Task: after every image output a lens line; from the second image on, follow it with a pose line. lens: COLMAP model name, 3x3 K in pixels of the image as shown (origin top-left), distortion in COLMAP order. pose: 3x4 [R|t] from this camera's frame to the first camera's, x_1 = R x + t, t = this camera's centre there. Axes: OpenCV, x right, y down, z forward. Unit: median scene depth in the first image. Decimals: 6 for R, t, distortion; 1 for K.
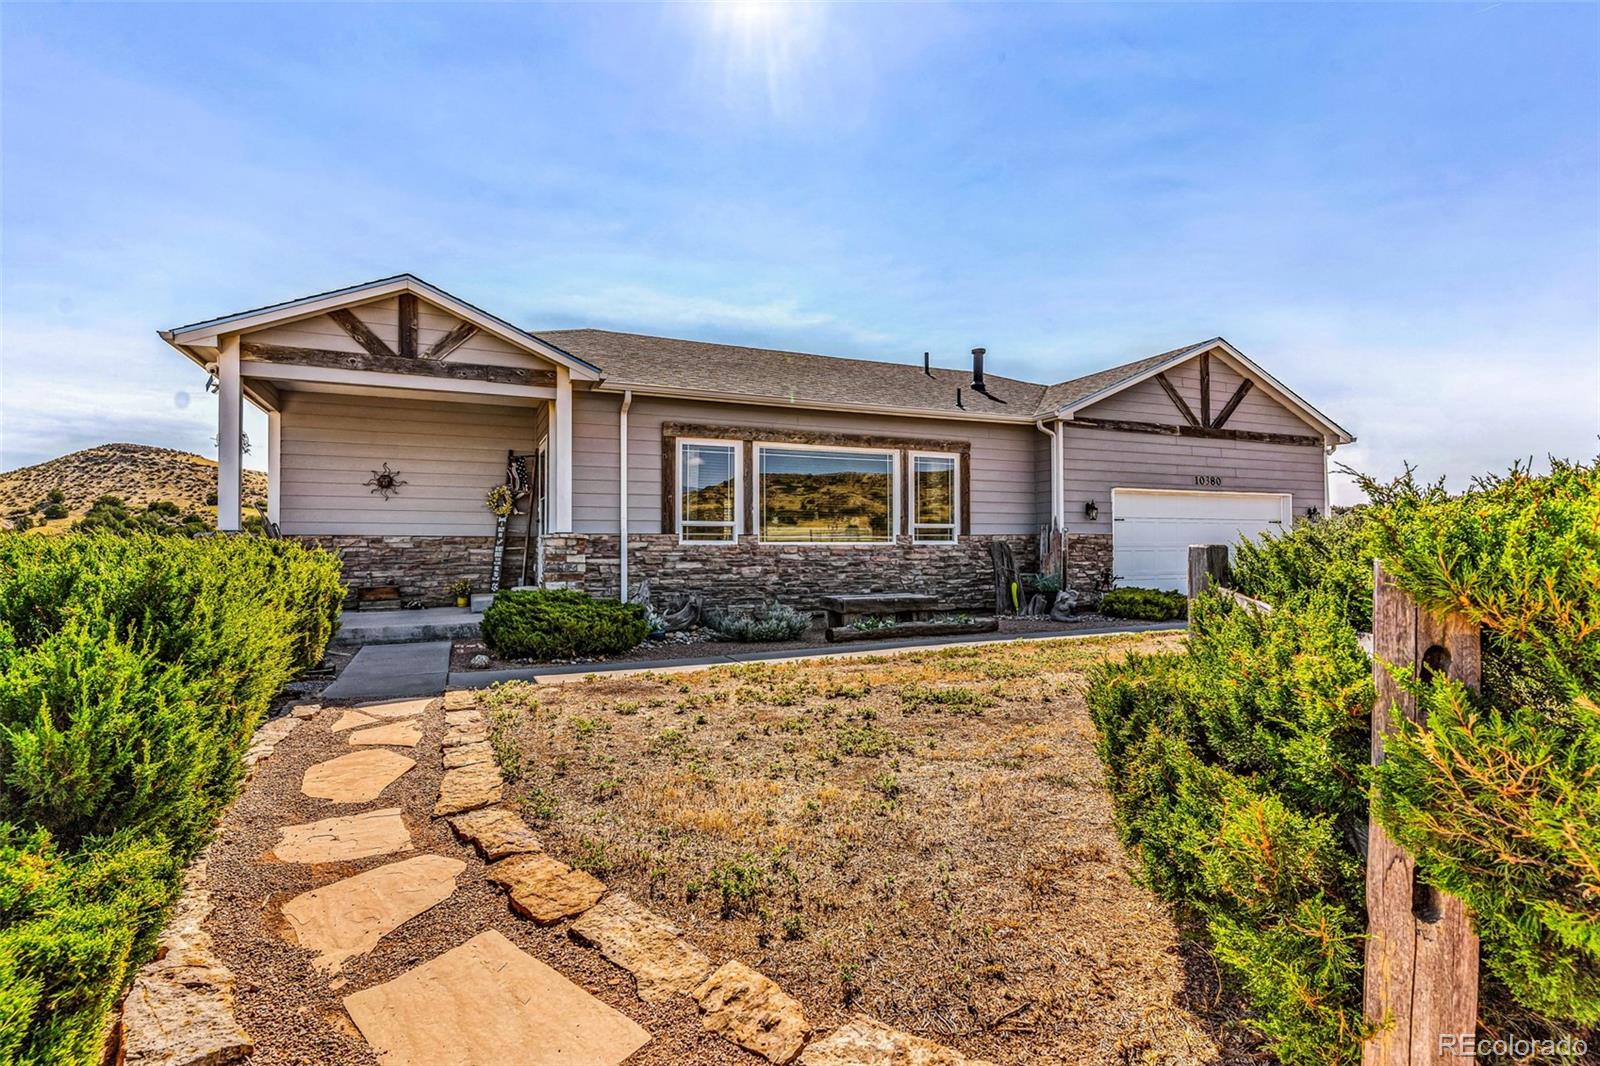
lens RADIAL K [[794.4, 0, 829.9], [0, 794.4, 544.4], [0, 0, 1]] dist [0.000916, -0.001721]
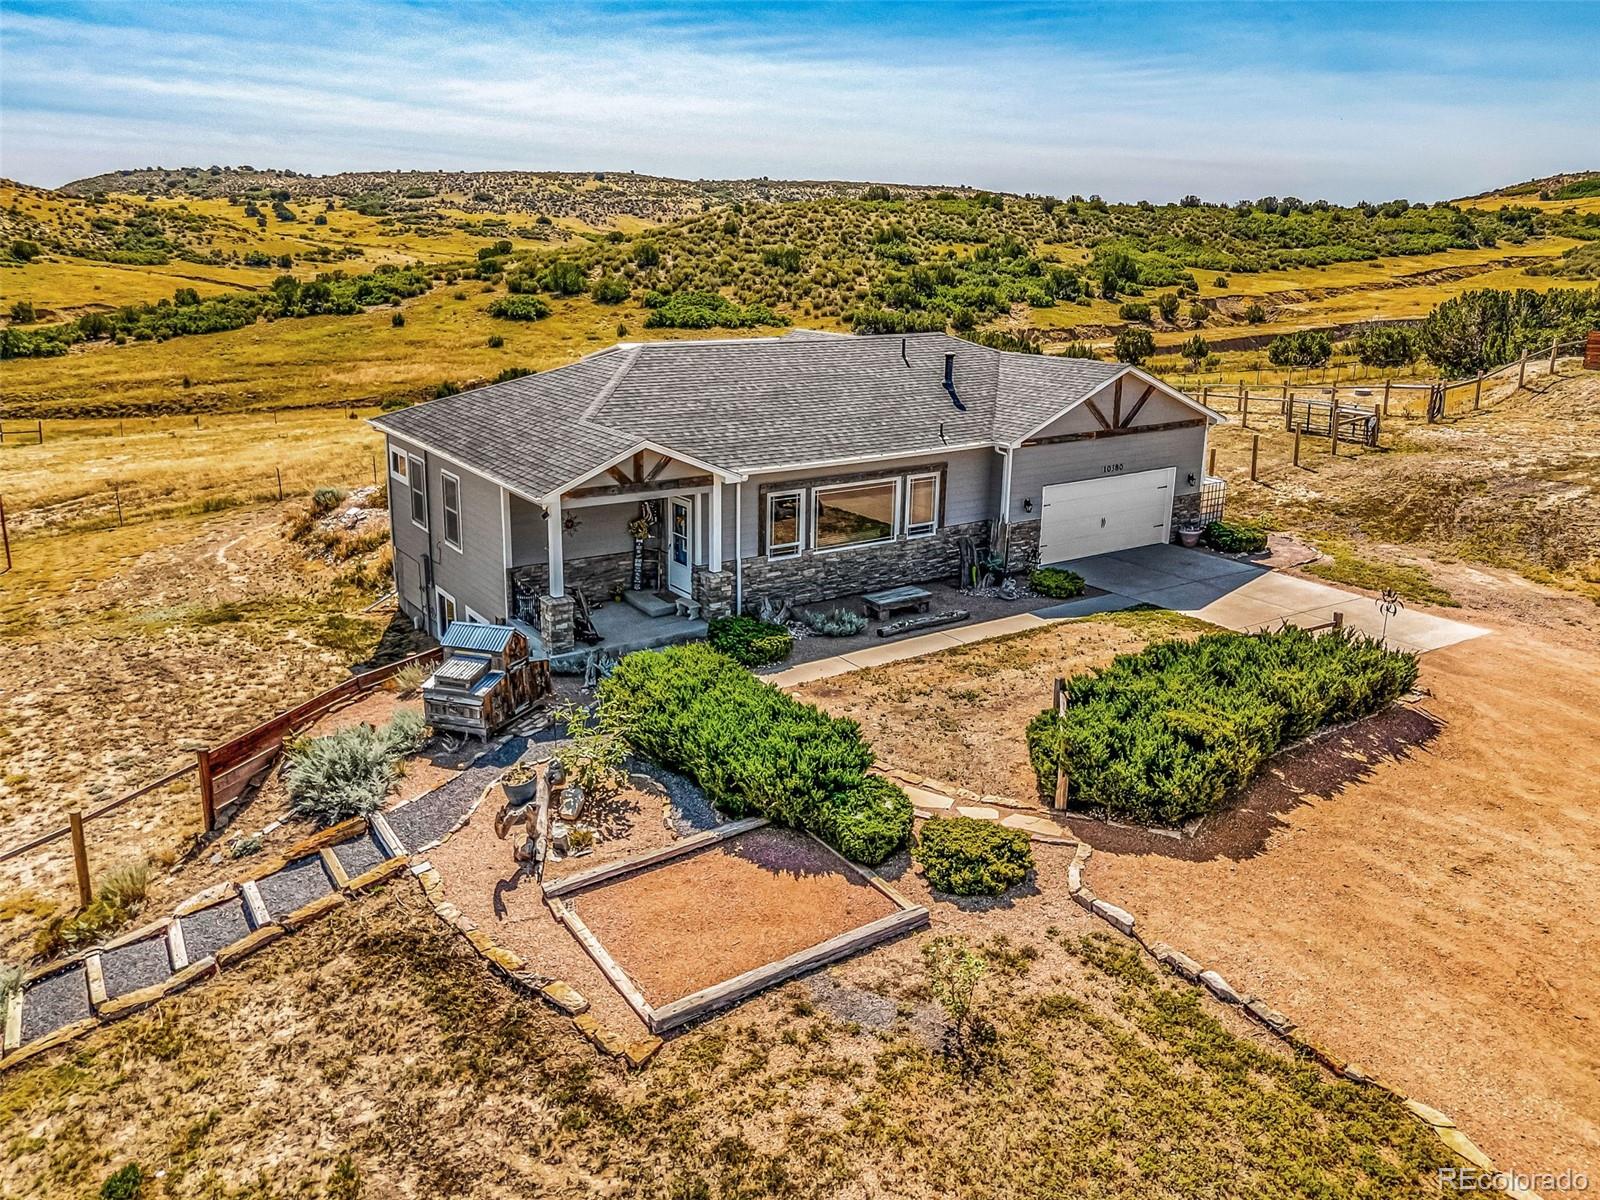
lens RADIAL K [[1237.9, 0, 797.8], [0, 1237.9, 596.2], [0, 0, 1]] dist [0.004069, -0.000197]
pose [[0.989150, -0.023724, 0.144980, -0.420504], [-0.019671, 0.956599, 0.290743, -0.552304], [-0.145586, -0.290440, 0.945753, -1.126820]]
